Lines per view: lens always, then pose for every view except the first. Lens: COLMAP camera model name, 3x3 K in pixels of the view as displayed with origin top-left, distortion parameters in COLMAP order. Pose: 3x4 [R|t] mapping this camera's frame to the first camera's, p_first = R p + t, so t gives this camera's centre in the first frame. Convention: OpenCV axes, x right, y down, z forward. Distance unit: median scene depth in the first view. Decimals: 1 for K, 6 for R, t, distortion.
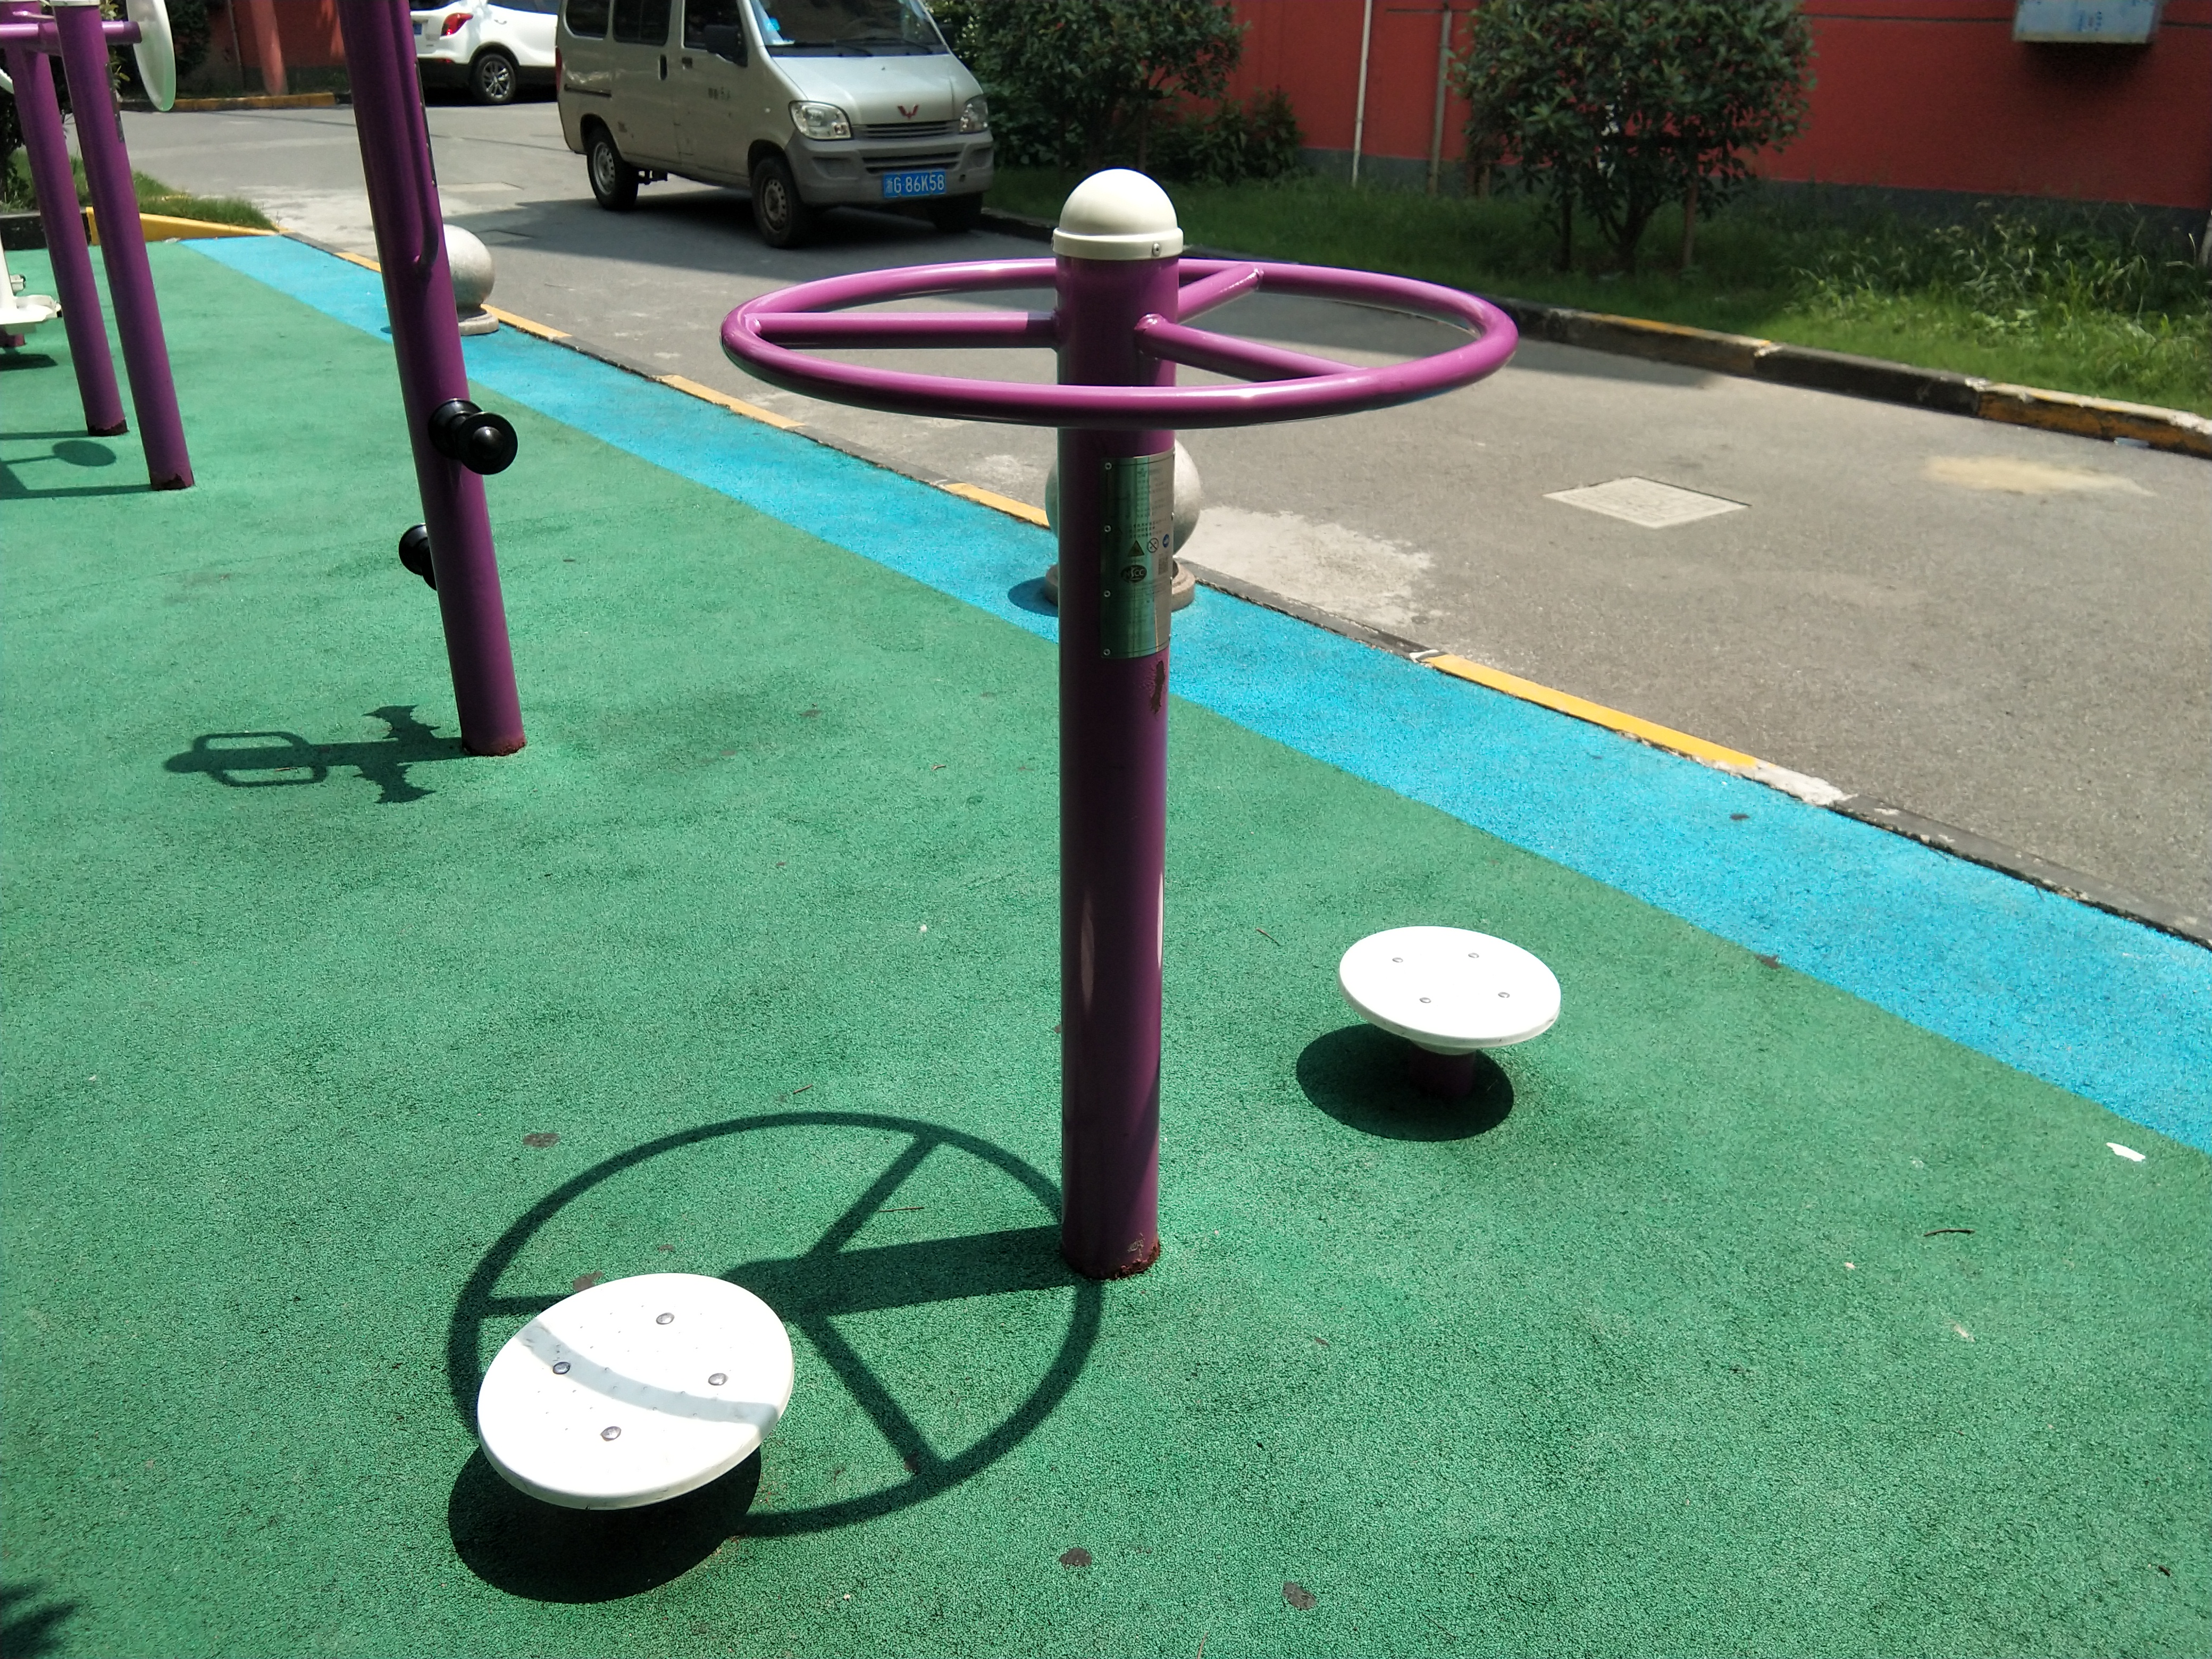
lens RADIAL K [[1781.2, 0, 1117.7], [0, 1781.2, 831.2], [0, 0, 1]] dist [0.121550, -0.198414]
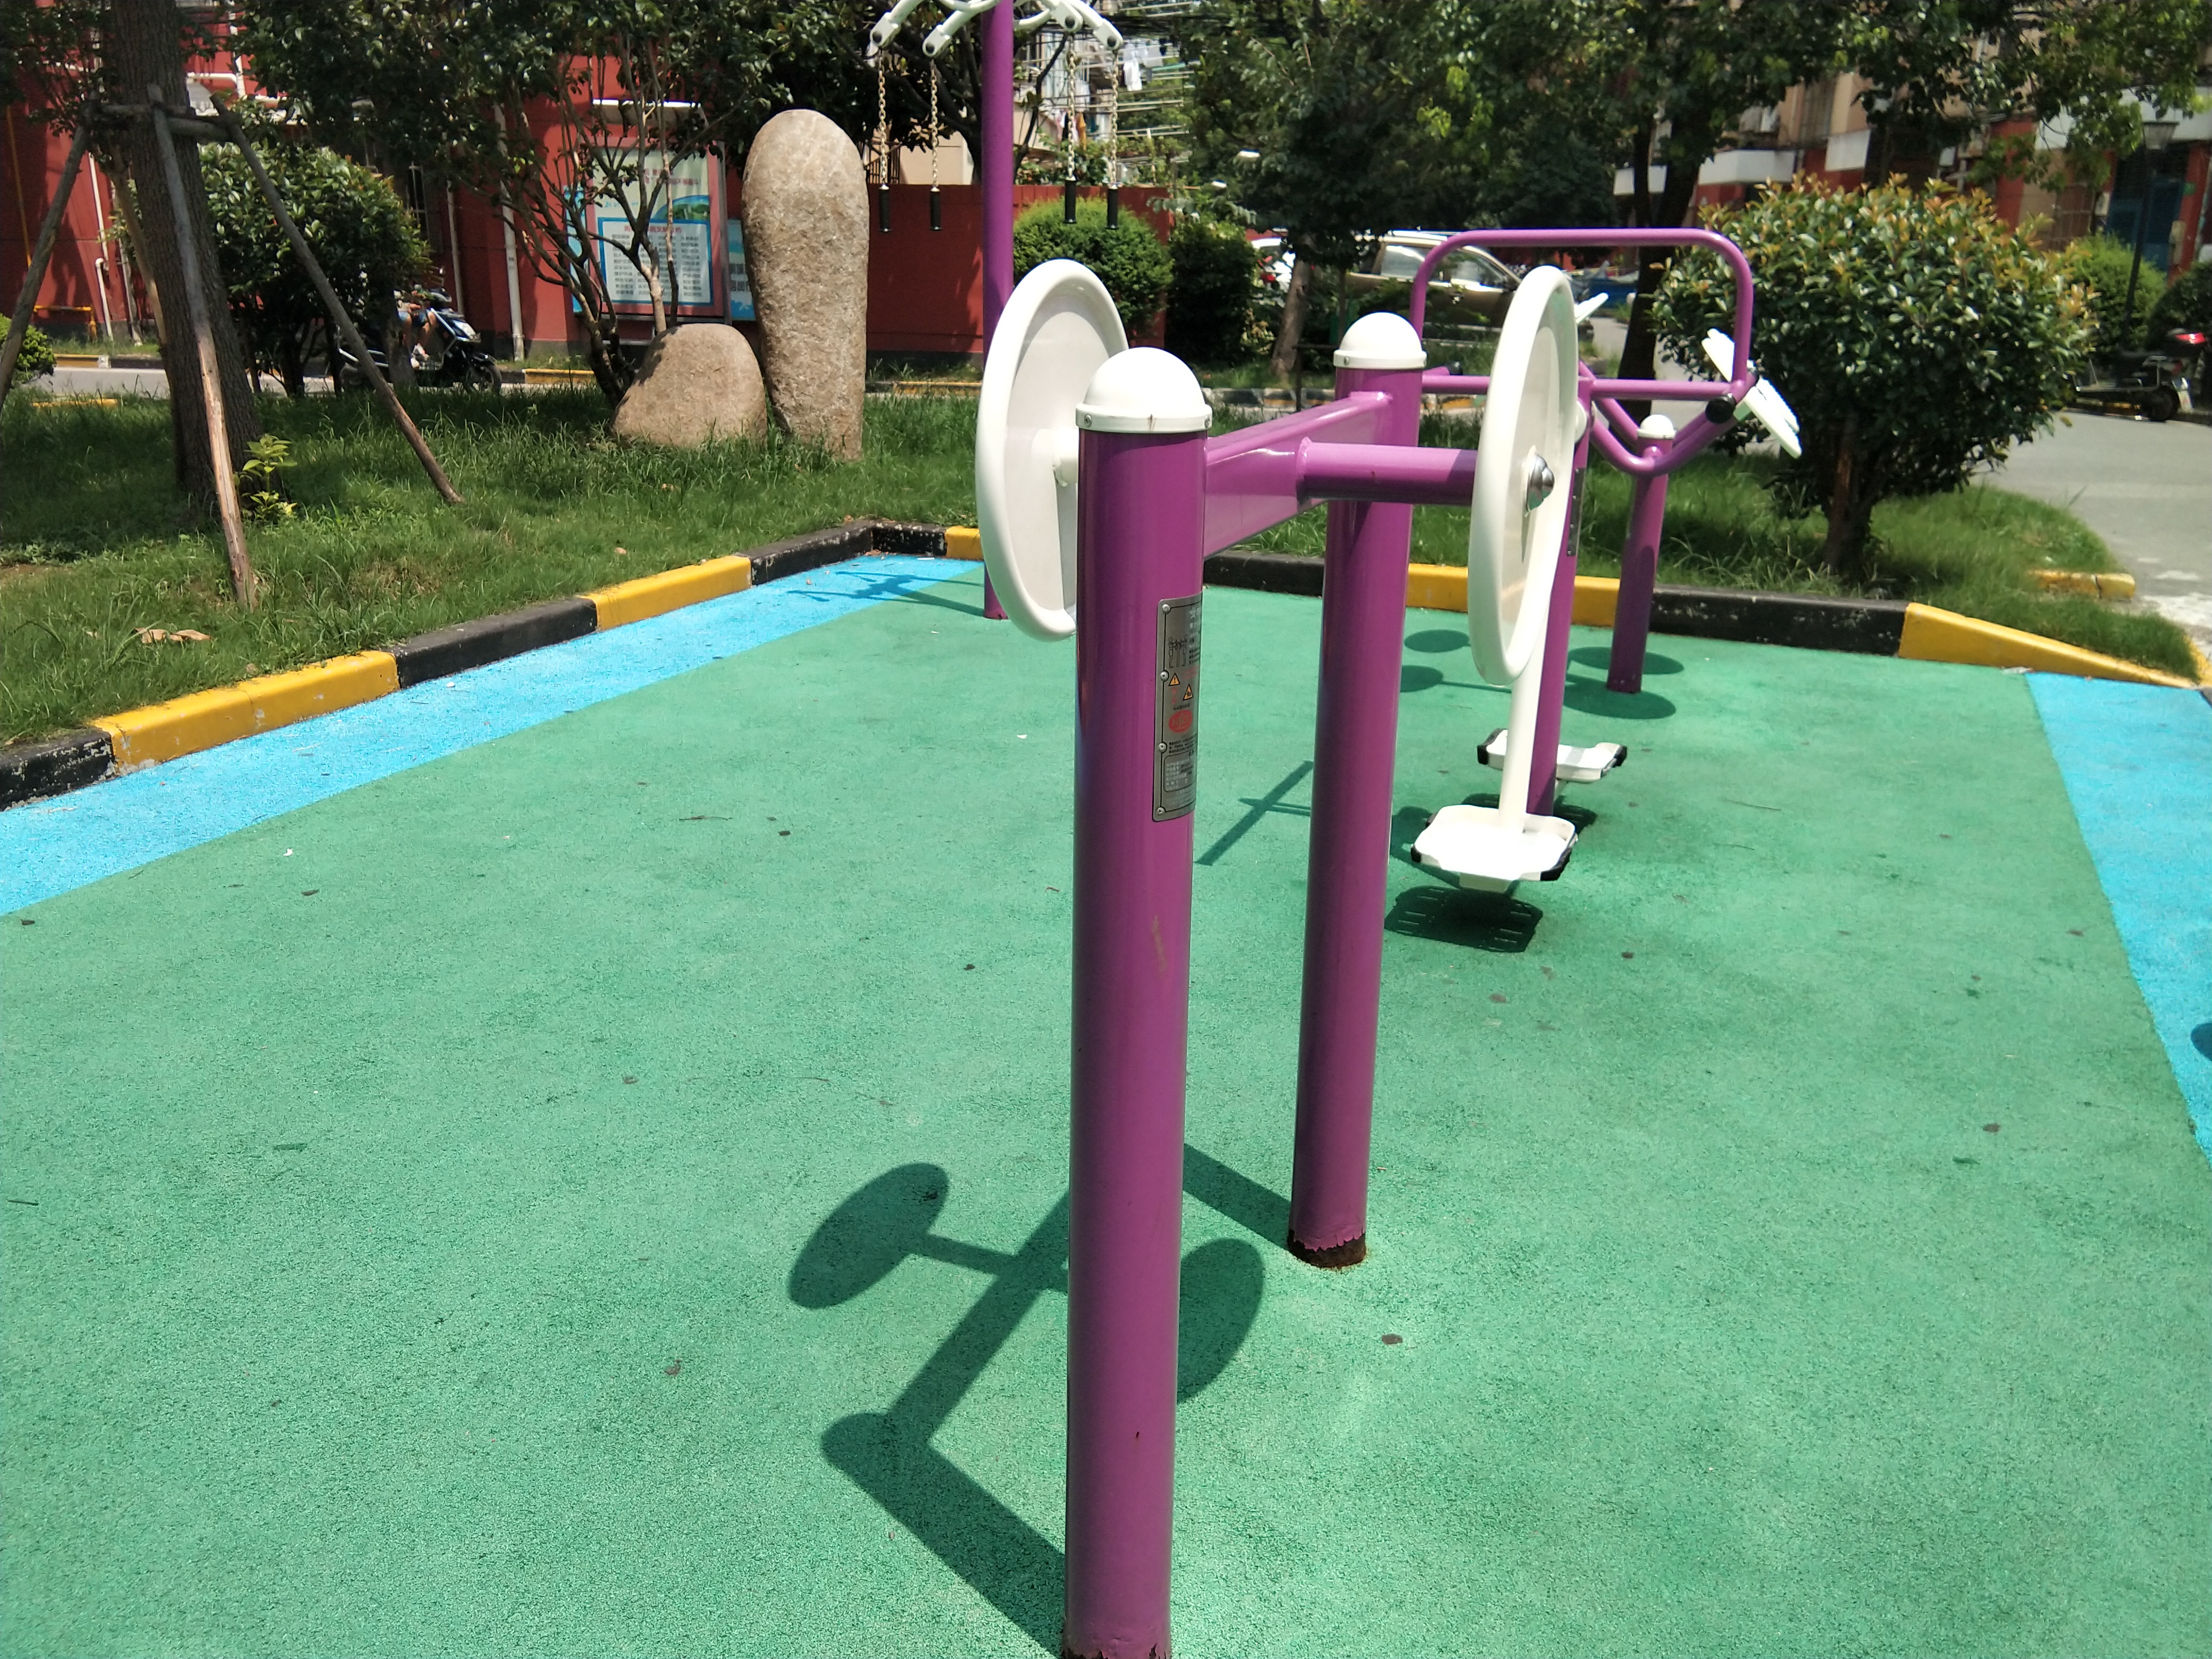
lens RADIAL K [[1745.2, 0, 1111.8], [0, 1745.2, 806.1], [0, 0, 1]] dist [0.113968, -0.186472]
pose [[0.499740, 0.259635, -0.826347, -0.181582], [-0.376860, 0.924162, 0.062460, -0.247840], [0.779895, 0.280204, 0.559687, 0.505792]]
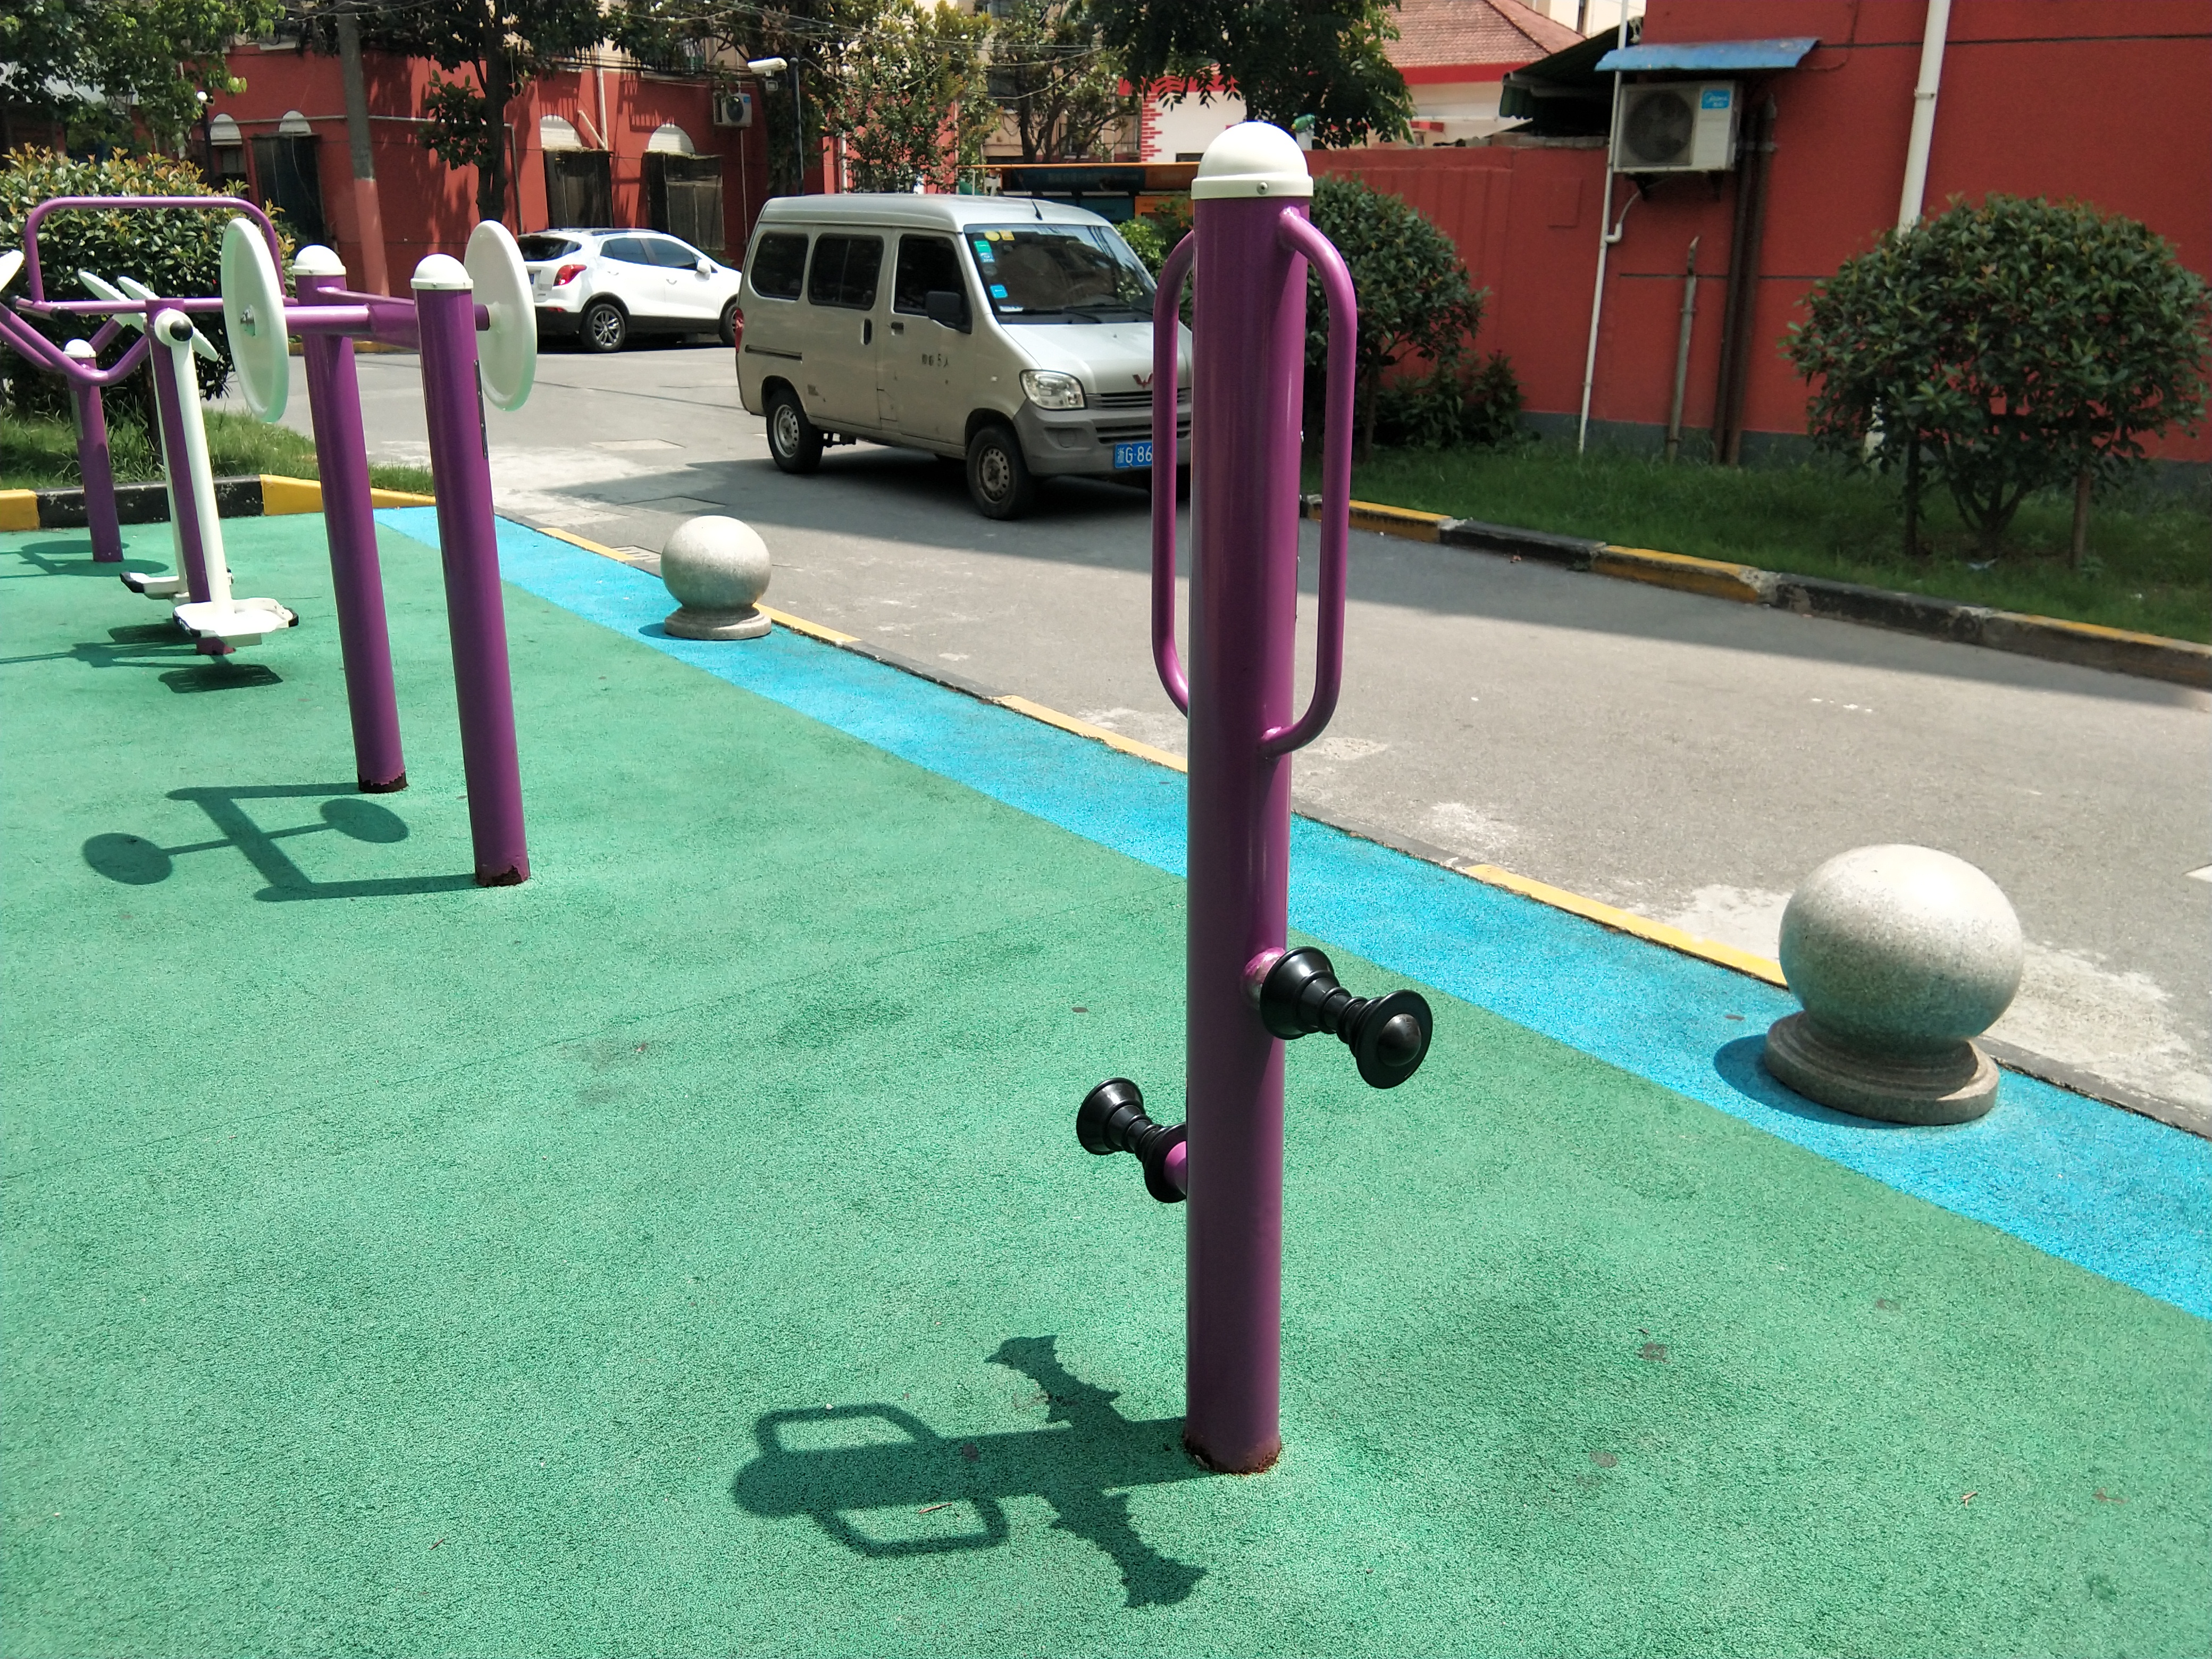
lens RADIAL K [[1745.2, 0, 1111.8], [0, 1745.2, 806.1], [0, 0, 1]] dist [0.113968, -0.186472]
pose [[0.999980, 0.004748, 0.004125, -0.176086], [-0.004199, 0.992243, -0.124239, -0.085957], [-0.004683, 0.124220, 0.992244, 0.162815]]
